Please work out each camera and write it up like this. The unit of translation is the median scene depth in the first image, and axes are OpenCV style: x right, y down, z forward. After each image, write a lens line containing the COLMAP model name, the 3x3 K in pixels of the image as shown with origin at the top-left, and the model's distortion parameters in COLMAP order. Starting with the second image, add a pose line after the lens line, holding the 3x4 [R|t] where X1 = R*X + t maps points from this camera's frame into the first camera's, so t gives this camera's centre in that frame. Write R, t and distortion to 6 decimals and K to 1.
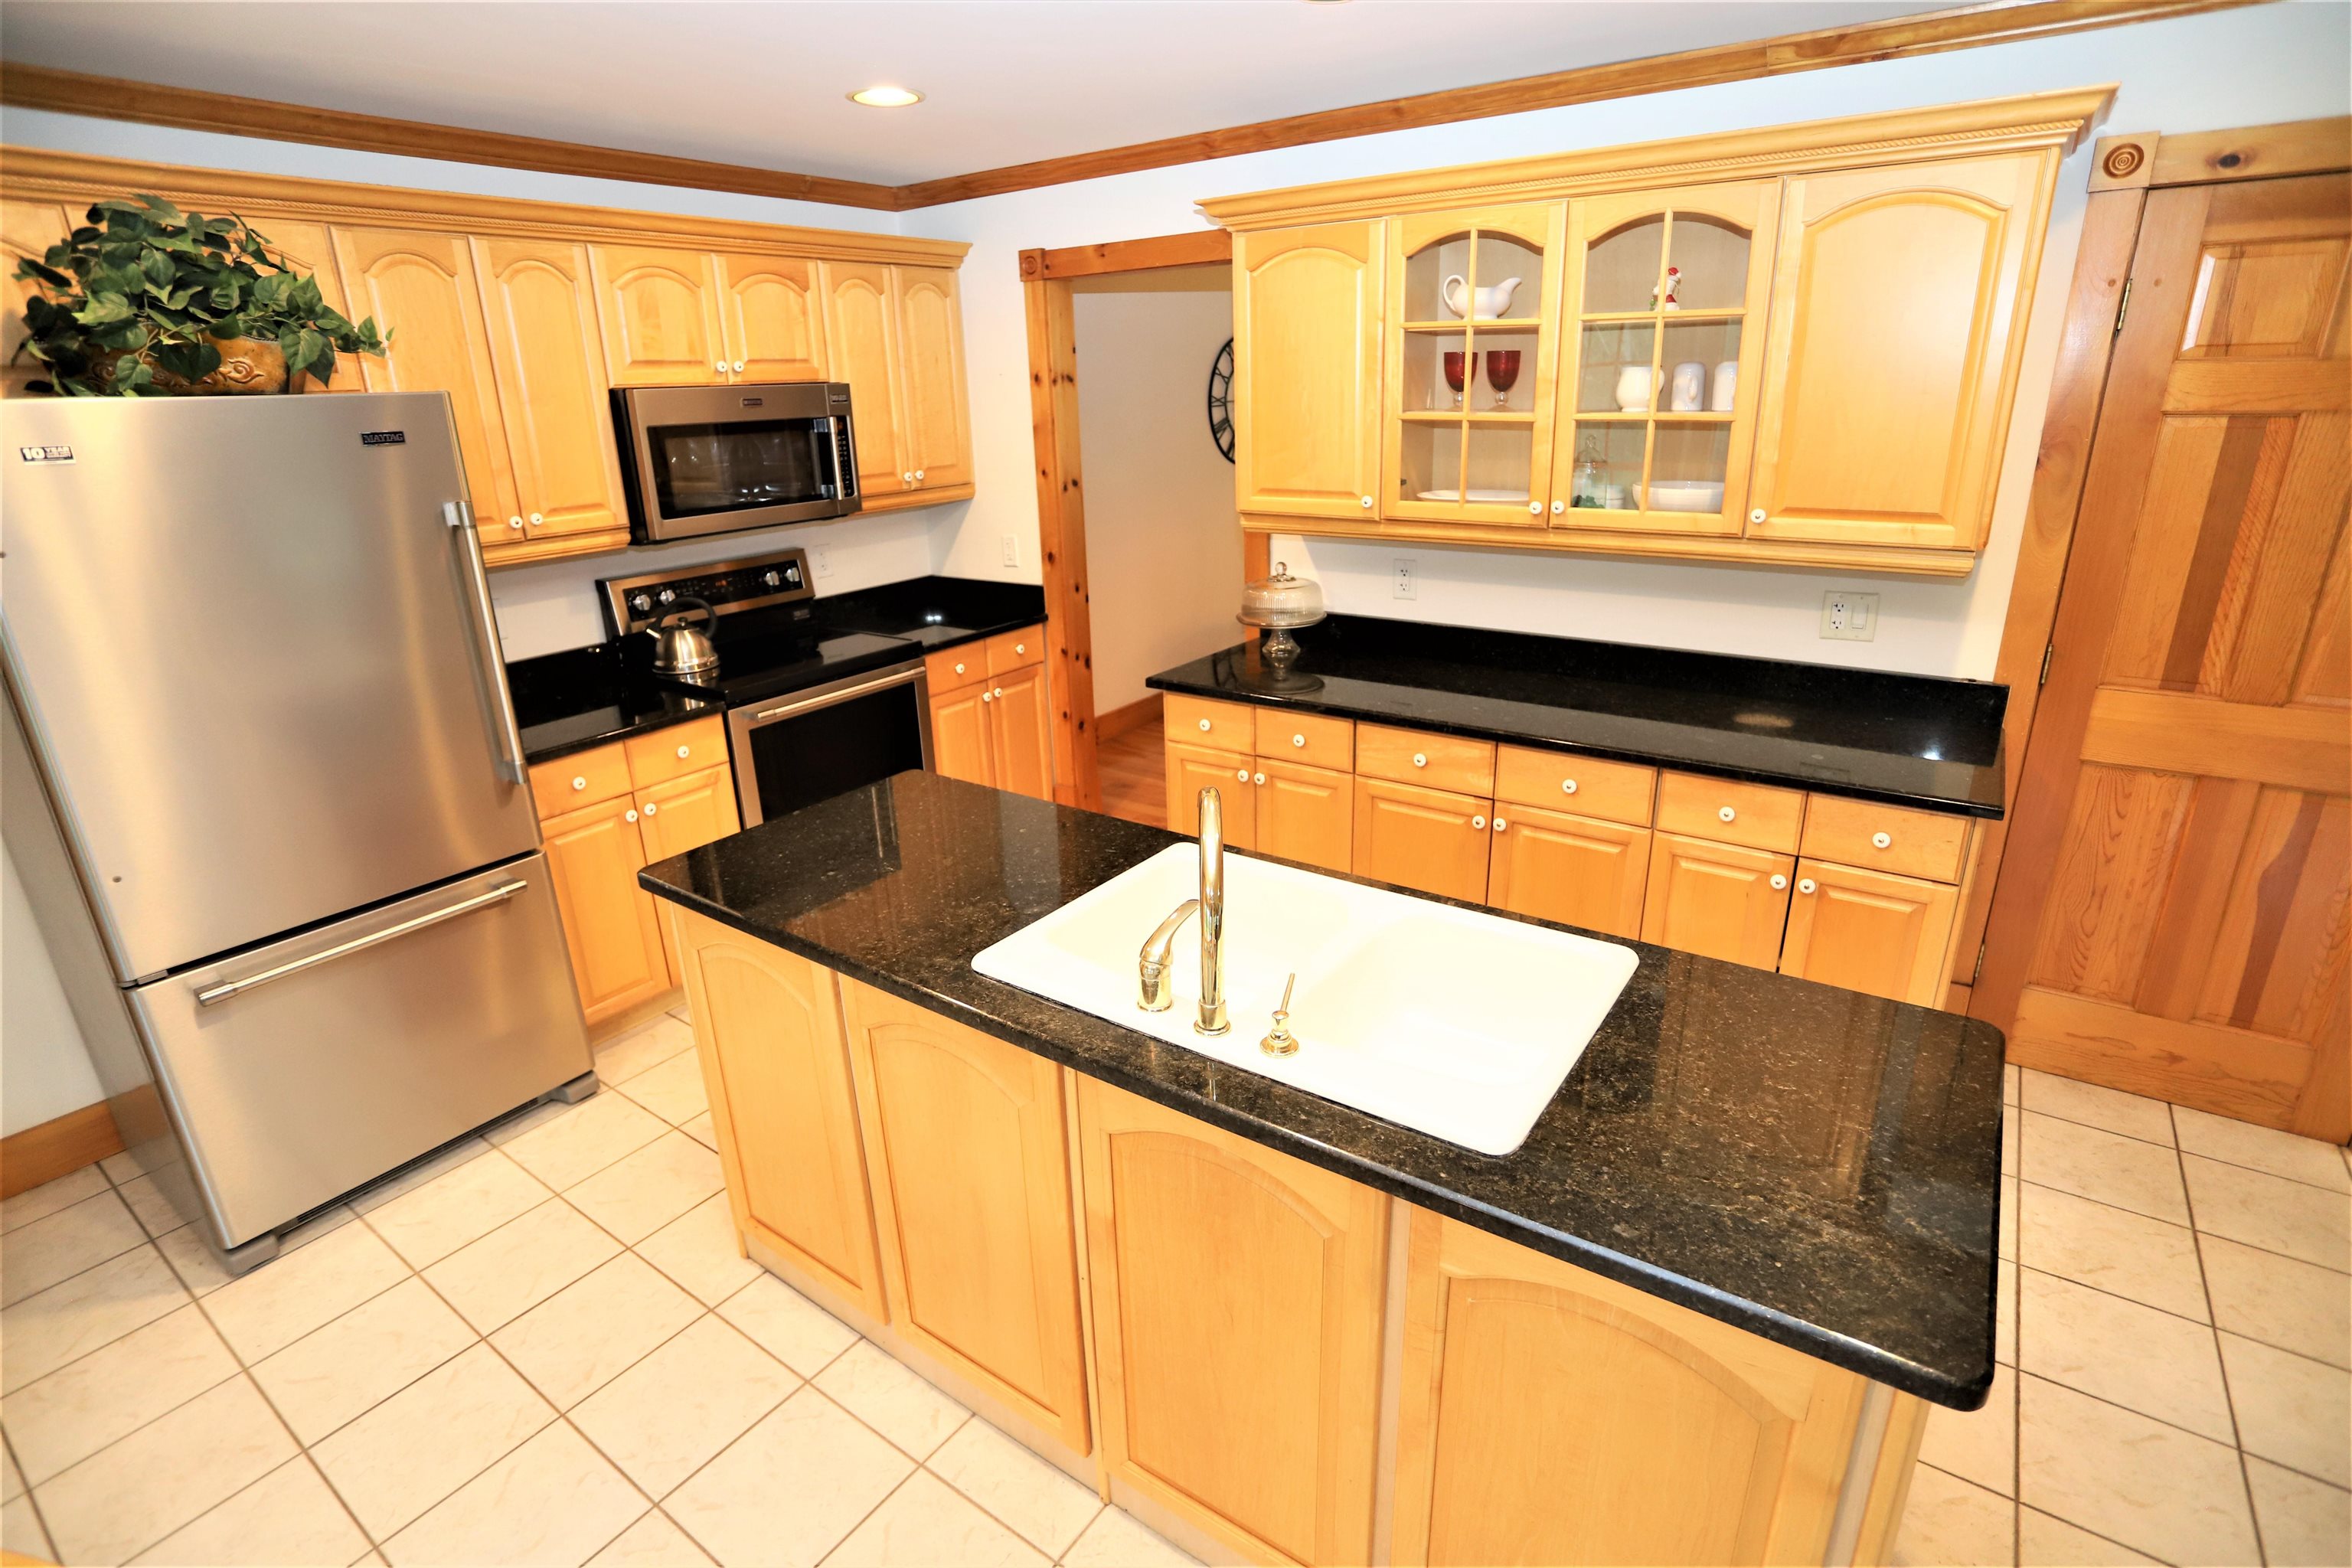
lens RADIAL K [[1130.1, 0, 1189.5], [0, 1130.1, 778.2], [0, 0, 1]] dist [-0.026977, 0.001029]
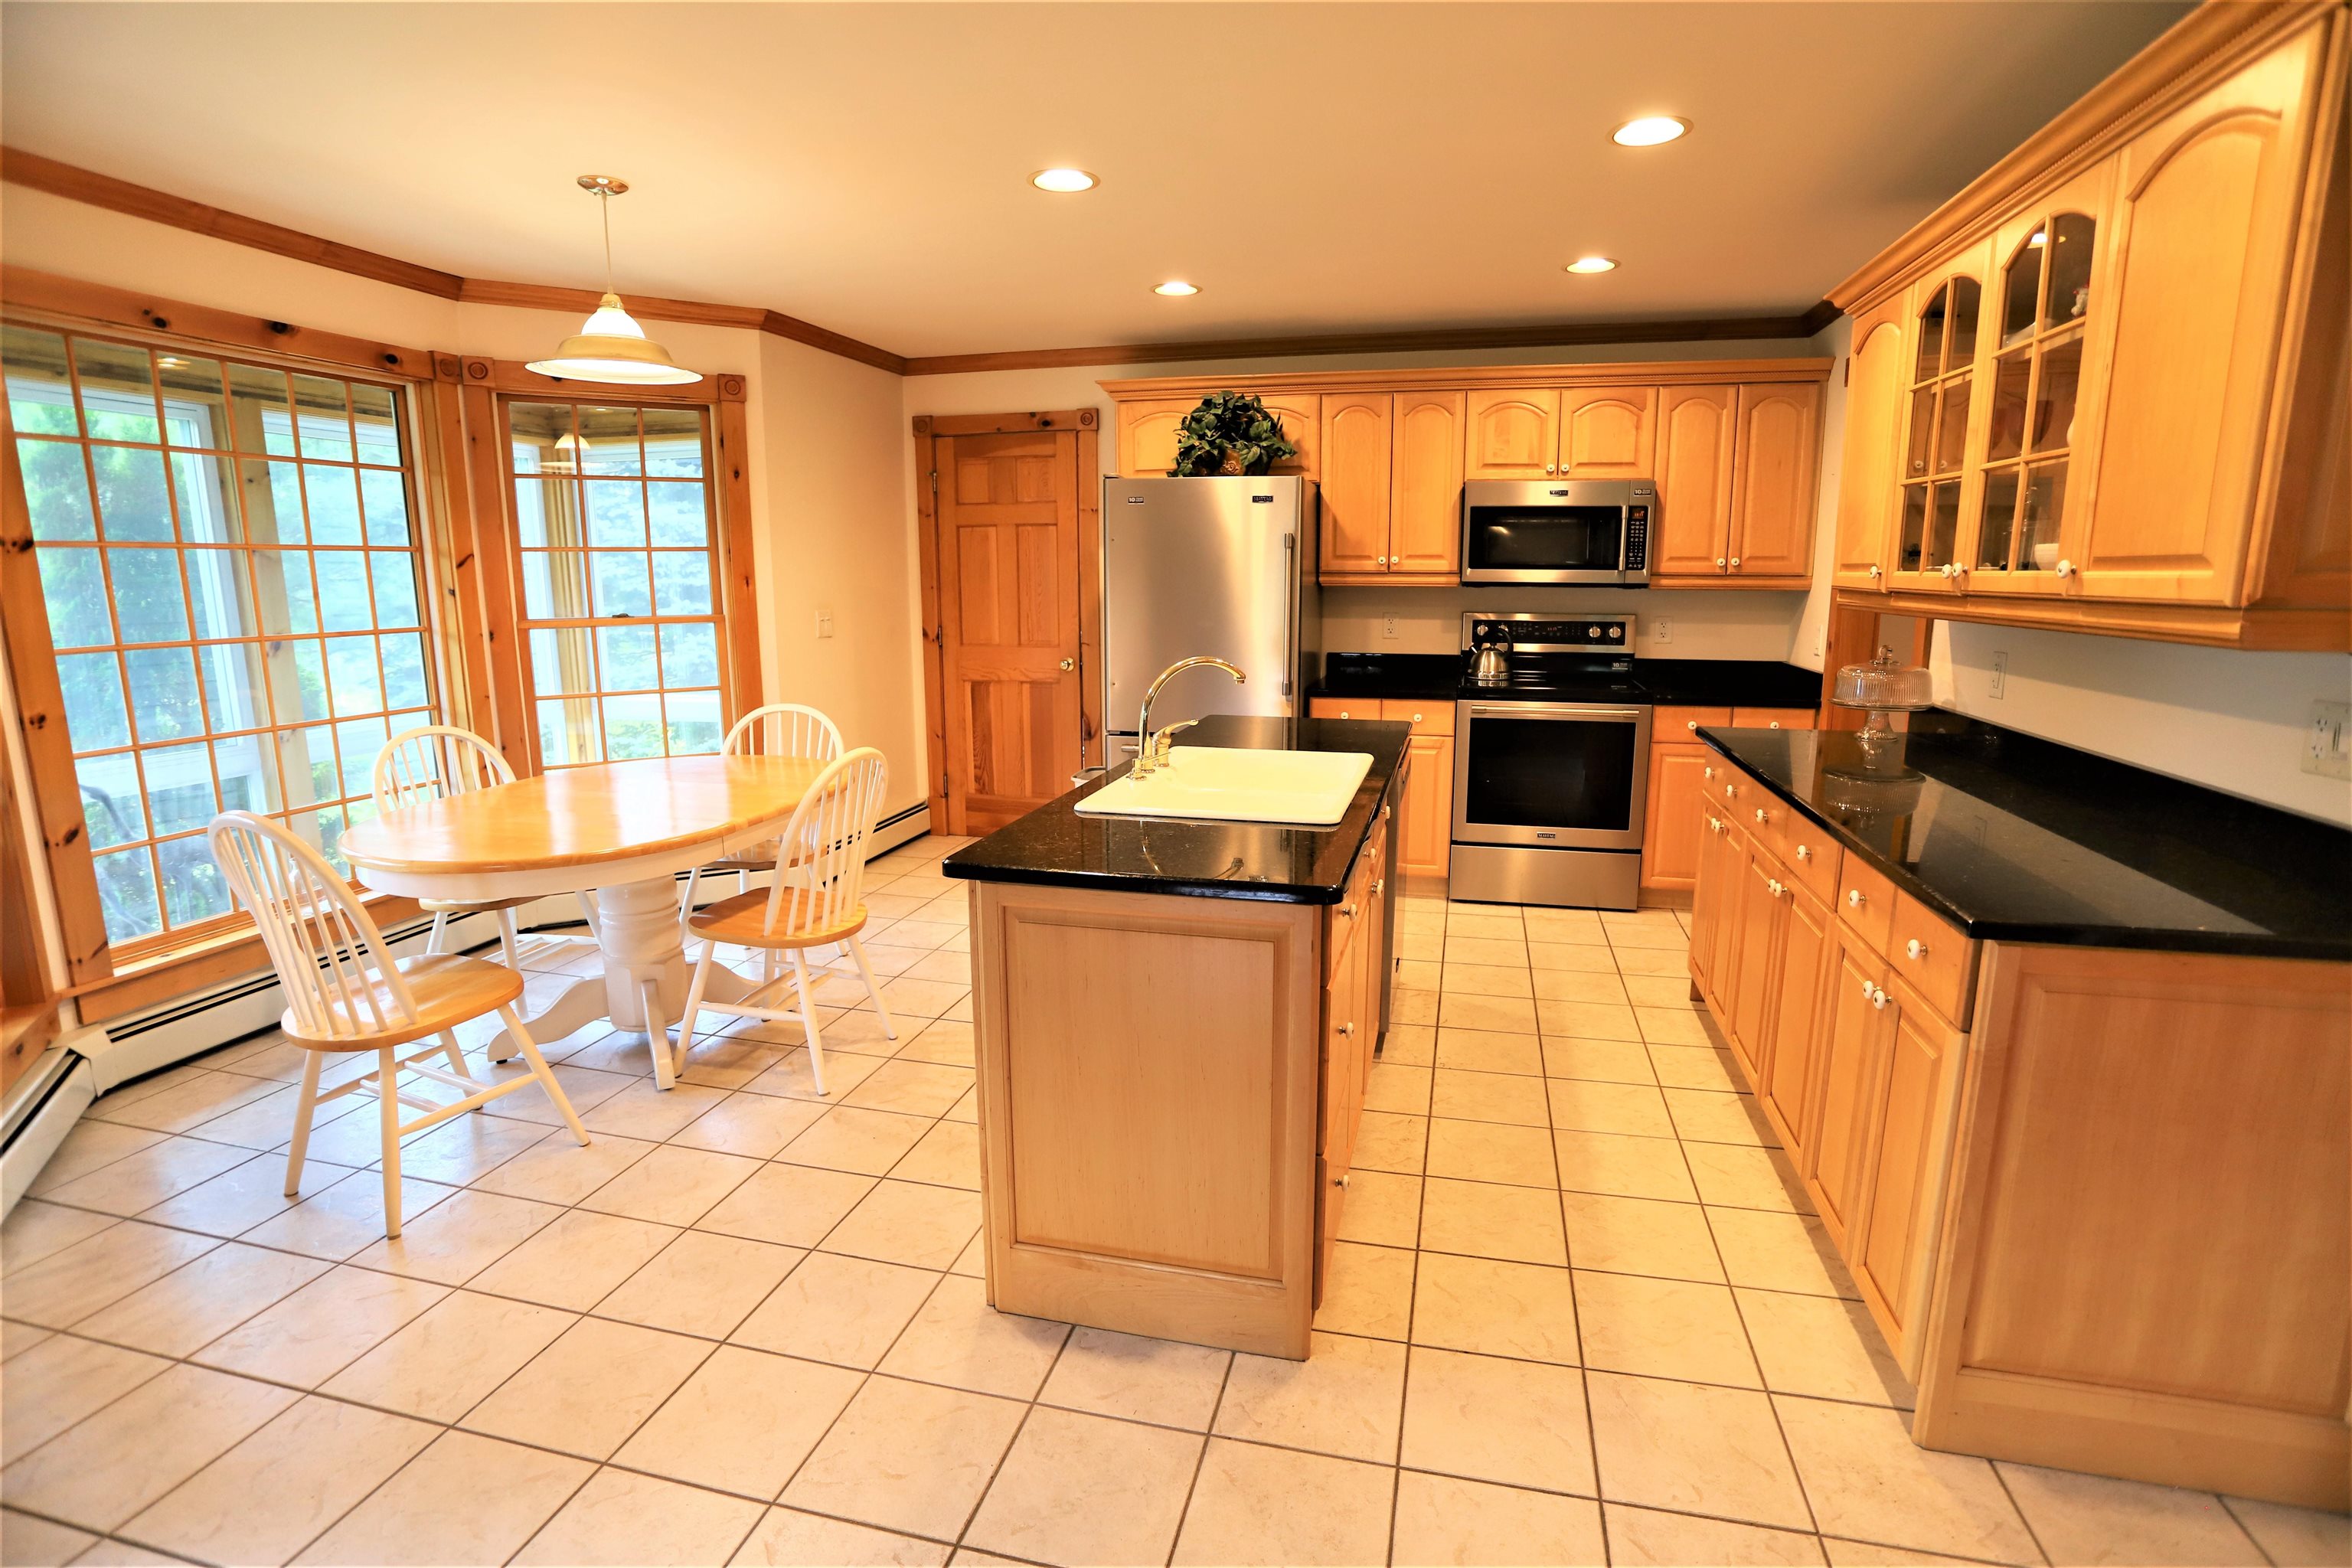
lens RADIAL K [[1130.1, 0, 1192.8], [0, 1130.1, 779.5], [0, 0, 1]] dist [-0.026977, 0.001029]
pose [[0.332304, 0.199105, -0.921917, 0.900182], [-0.324987, 0.941777, 0.086253, 0.022091], [0.885414, 0.270949, 0.377663, 0.211009]]
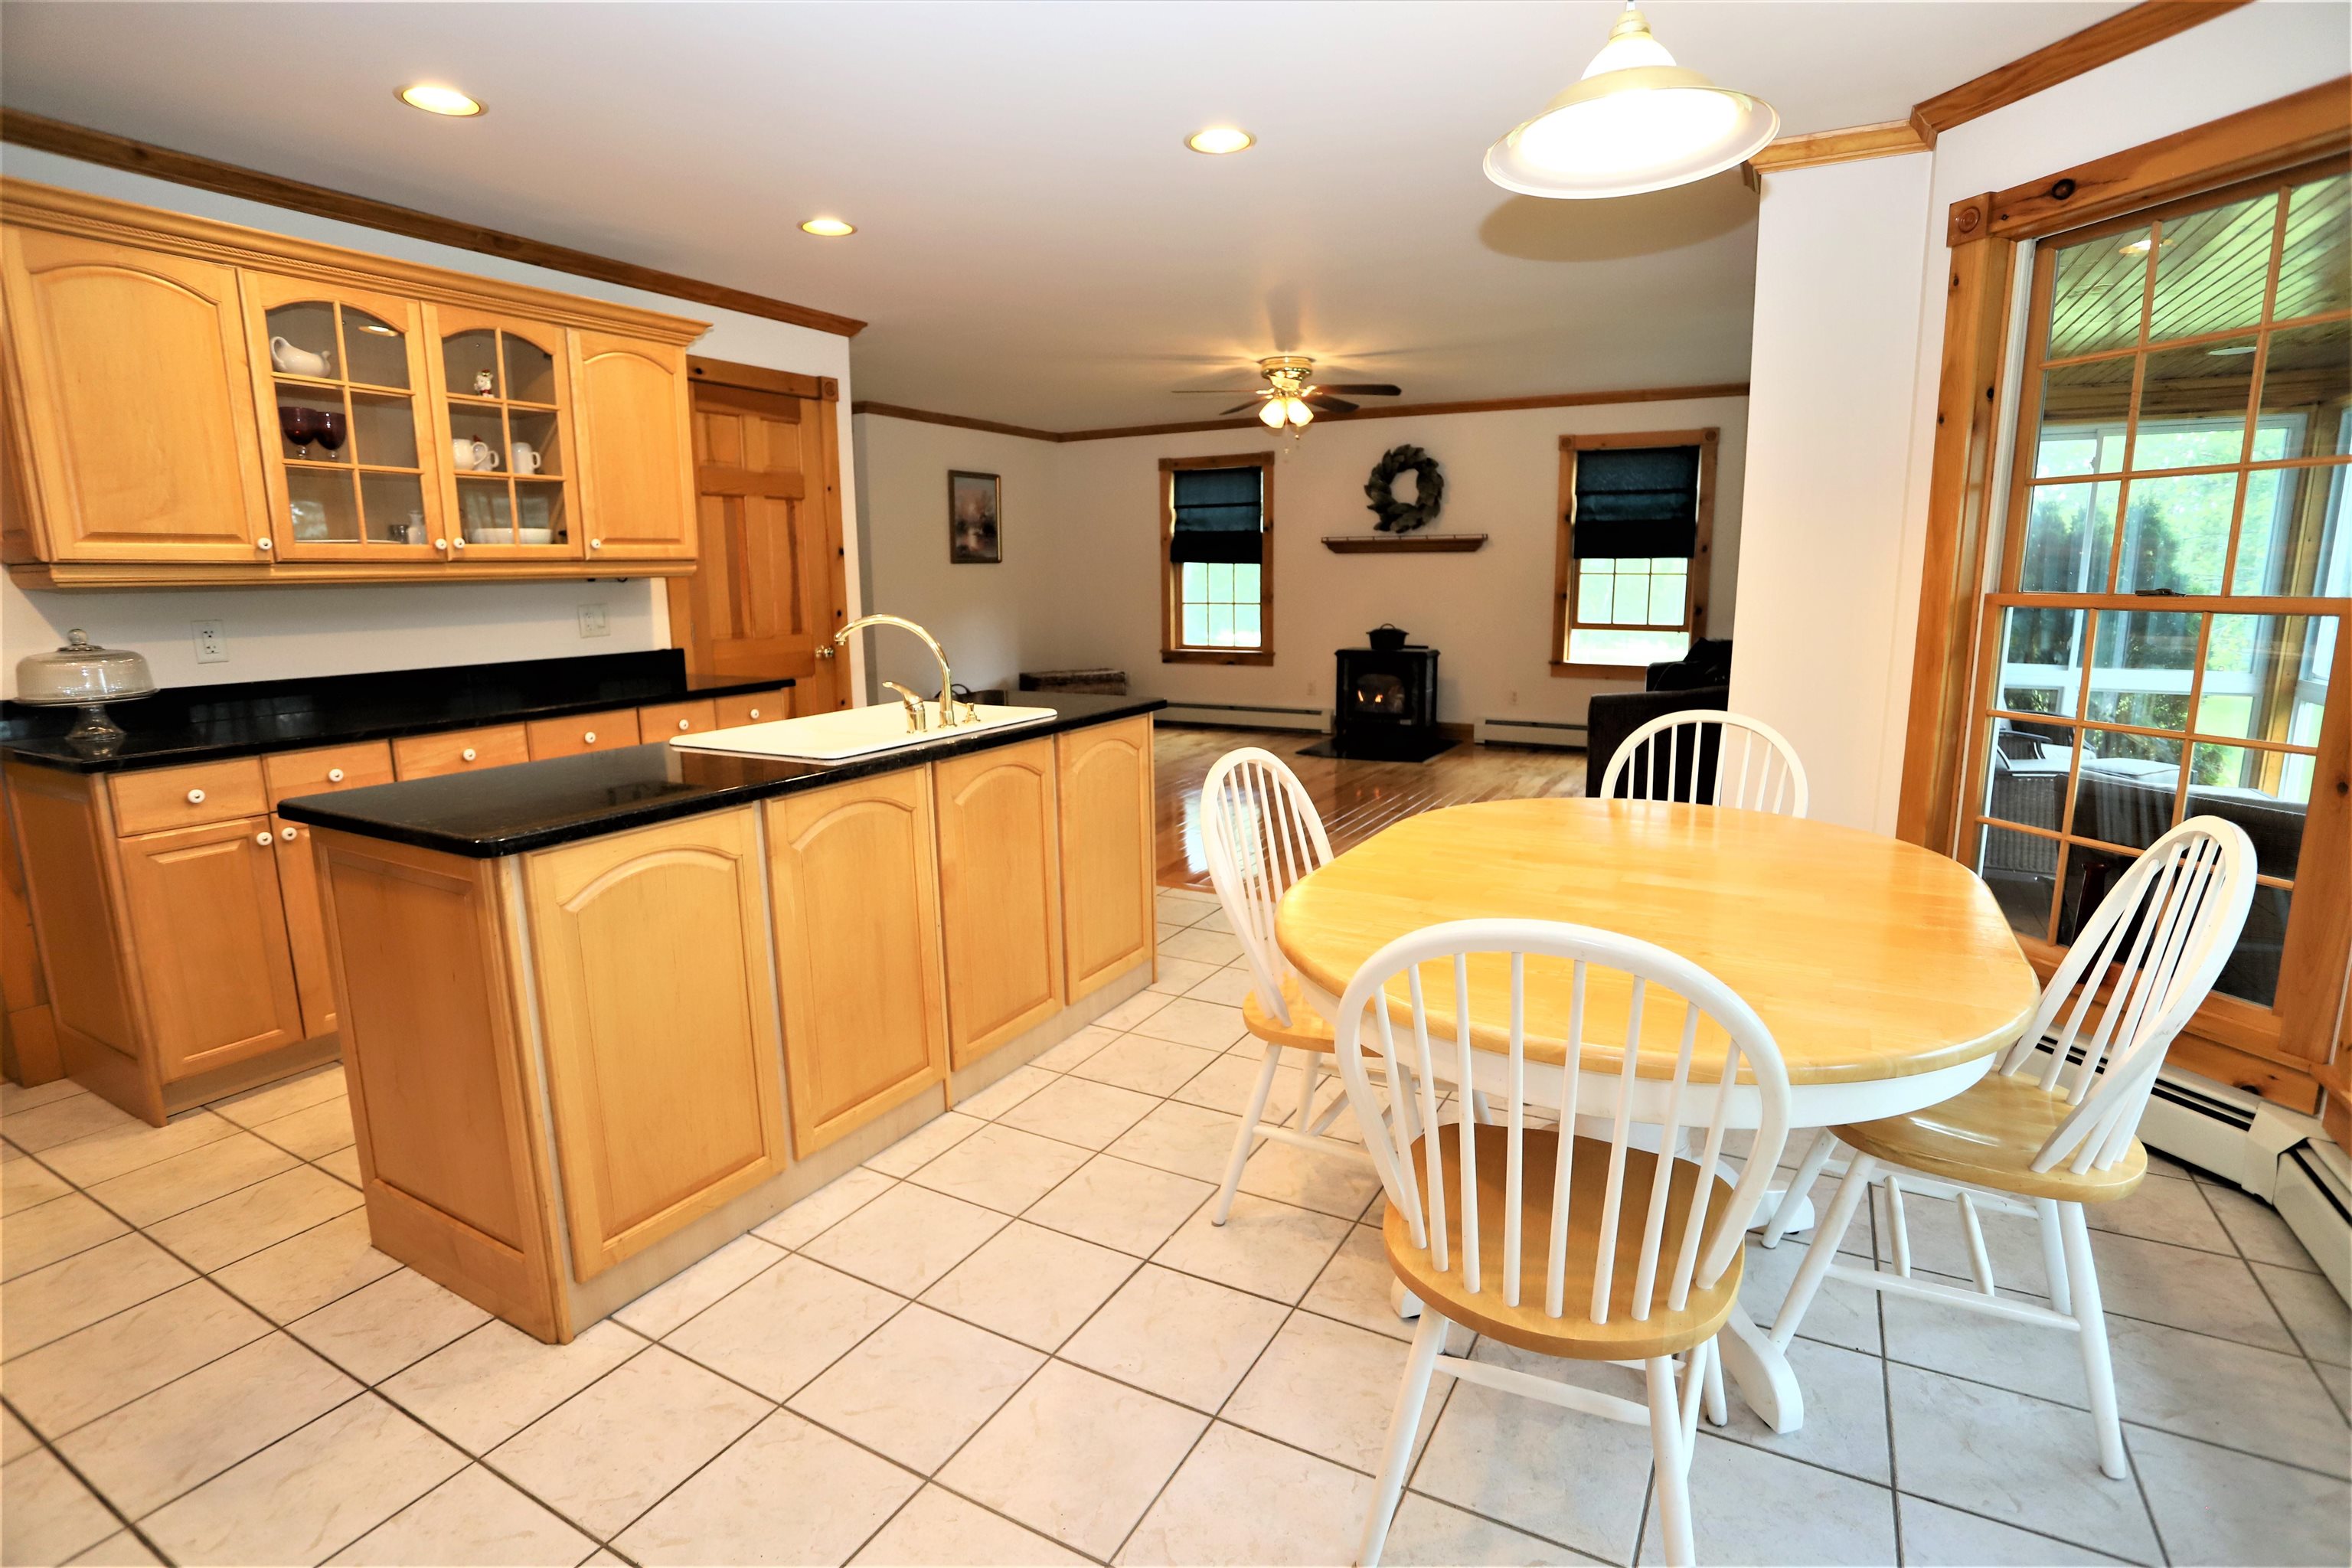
lens RADIAL K [[1130.1, 0, 1176.8], [0, 1130.1, 781.8], [0, 0, 1]] dist [-0.026977, 0.001029]
pose [[-0.089601, -0.160065, 0.983032, -0.976247], [0.340873, 0.922467, 0.181273, 0.048248], [-0.935830, 0.351331, -0.028092, 0.375723]]
